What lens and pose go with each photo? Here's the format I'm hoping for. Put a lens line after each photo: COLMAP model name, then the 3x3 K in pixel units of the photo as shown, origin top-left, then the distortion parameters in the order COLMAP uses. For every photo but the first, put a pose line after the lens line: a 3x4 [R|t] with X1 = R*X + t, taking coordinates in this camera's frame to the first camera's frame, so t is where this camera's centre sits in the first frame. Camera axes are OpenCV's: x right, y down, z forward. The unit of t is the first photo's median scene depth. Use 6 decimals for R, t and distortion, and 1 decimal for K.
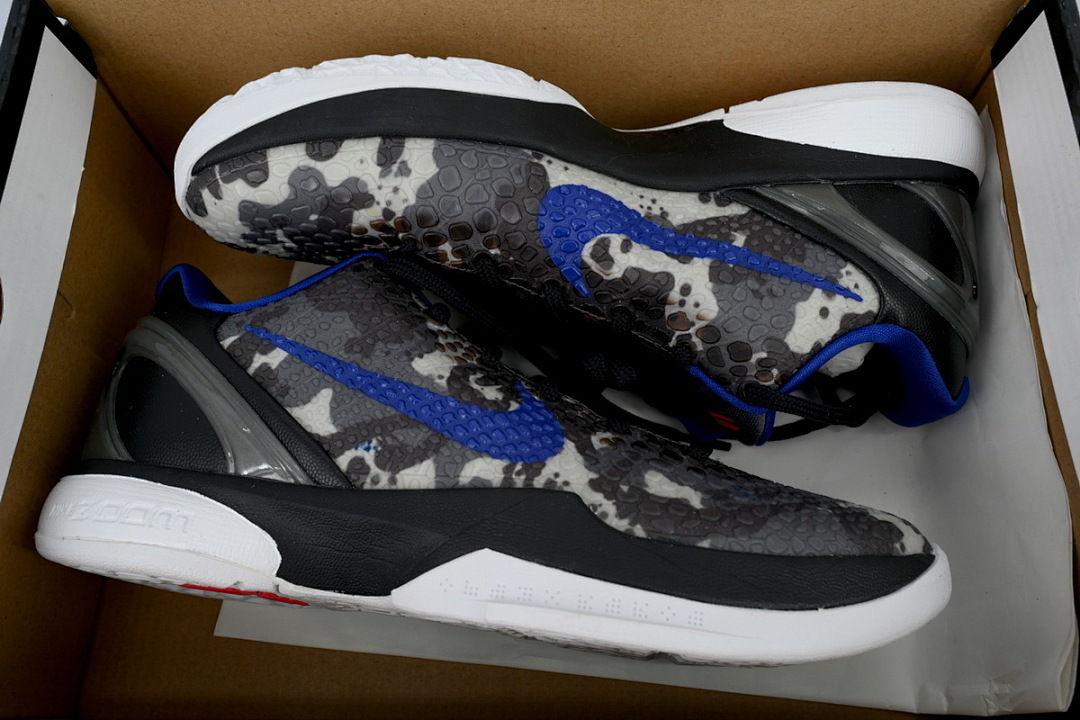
lens RADIAL K [[887.9, 0, 518.8], [0, 887.9, 360.0], [0, 0, 1]] dist [-0.002064, 0.001048]
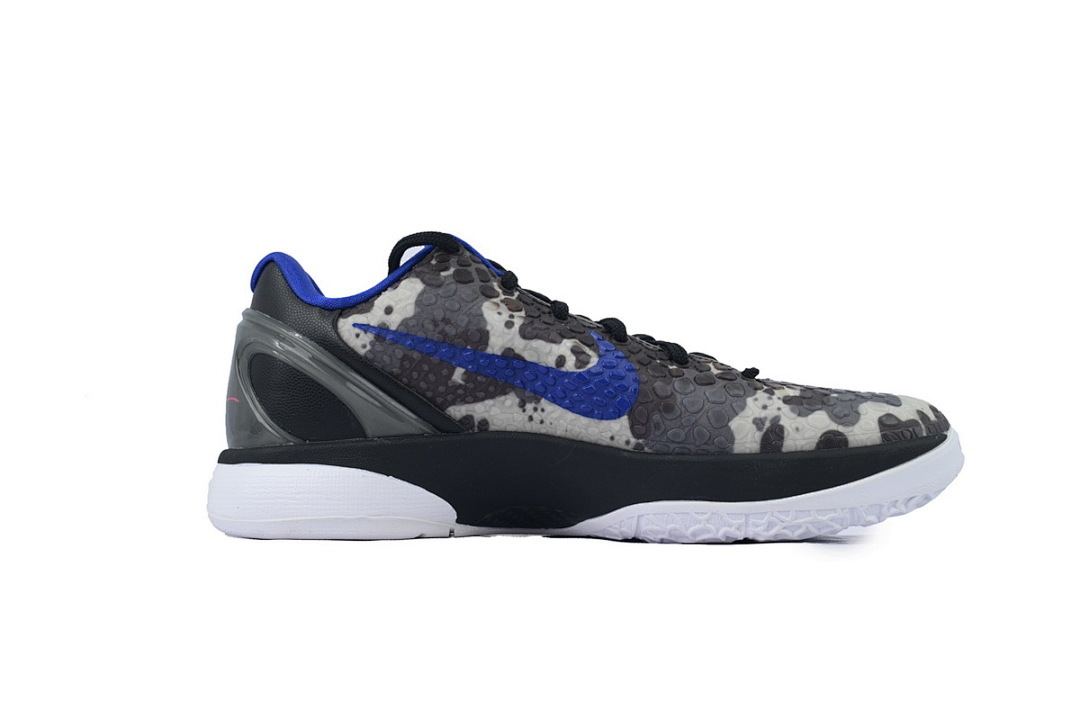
lens RADIAL K [[1026.4, 0, 568.5], [0, 1026.4, 360.3], [0, 0, 1]] dist [0.001298, 0.001928]
pose [[-0.999754, 0.004774, -0.021671, 0.138290], [-0.011731, -0.942664, 0.333538, -0.563876], [-0.018836, 0.333710, 0.942488, -0.245350]]
